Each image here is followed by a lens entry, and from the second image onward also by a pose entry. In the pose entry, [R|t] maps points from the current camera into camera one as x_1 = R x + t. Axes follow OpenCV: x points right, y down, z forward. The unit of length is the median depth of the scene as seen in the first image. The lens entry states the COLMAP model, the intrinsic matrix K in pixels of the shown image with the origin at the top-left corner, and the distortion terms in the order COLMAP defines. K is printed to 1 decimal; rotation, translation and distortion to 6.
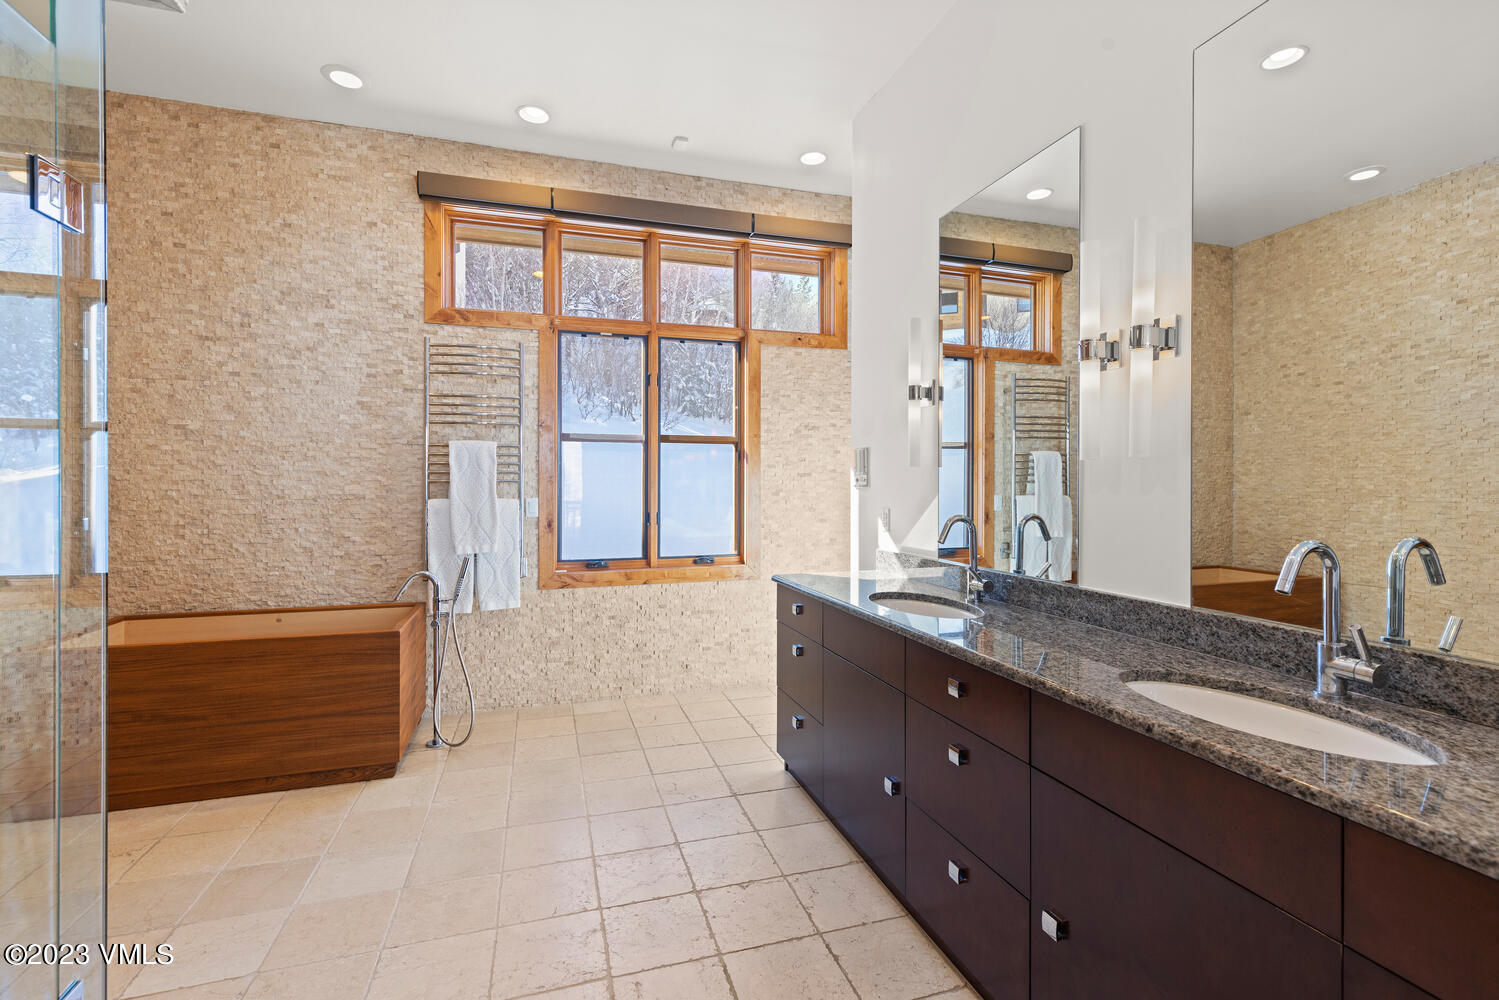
lens RADIAL K [[668.0, 0, 752.7], [0, 668.0, 486.7], [0, 0, 1]] dist [0.004562, 0.000233]
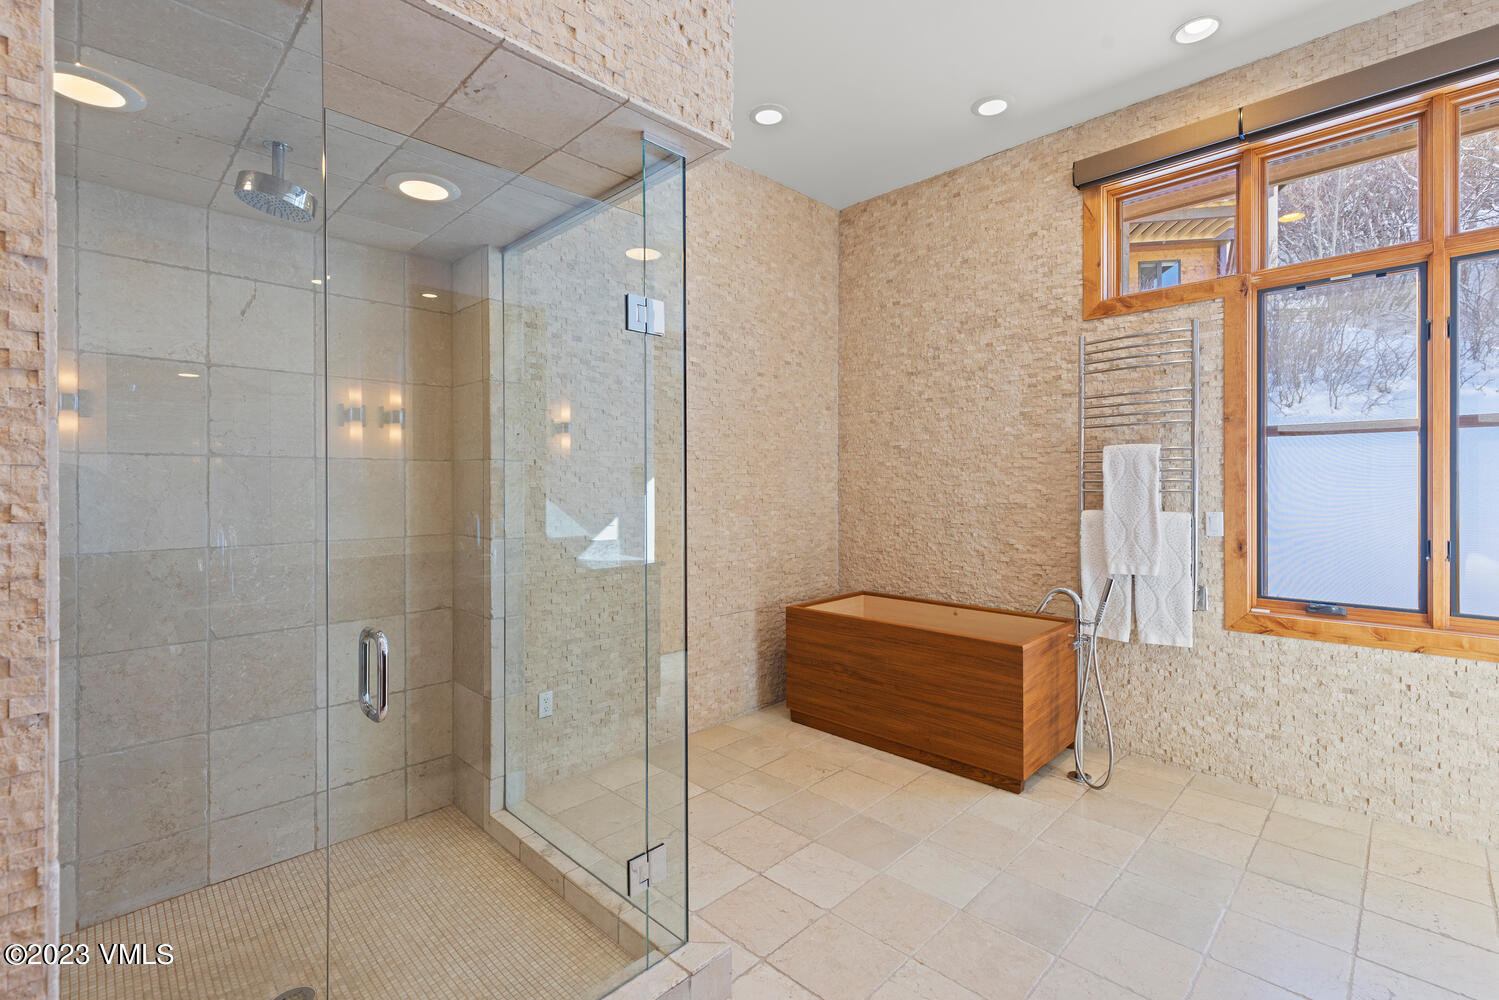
lens RADIAL K [[668.0, 0, 752.7], [0, 668.0, 486.7], [0, 0, 1]] dist [0.004562, 0.000233]
pose [[0.476514, -0.001544, -0.879166, 0.112541], [-0.003149, 0.999989, -0.003463, -0.009156], [0.879161, 0.004419, 0.476504, 0.153274]]
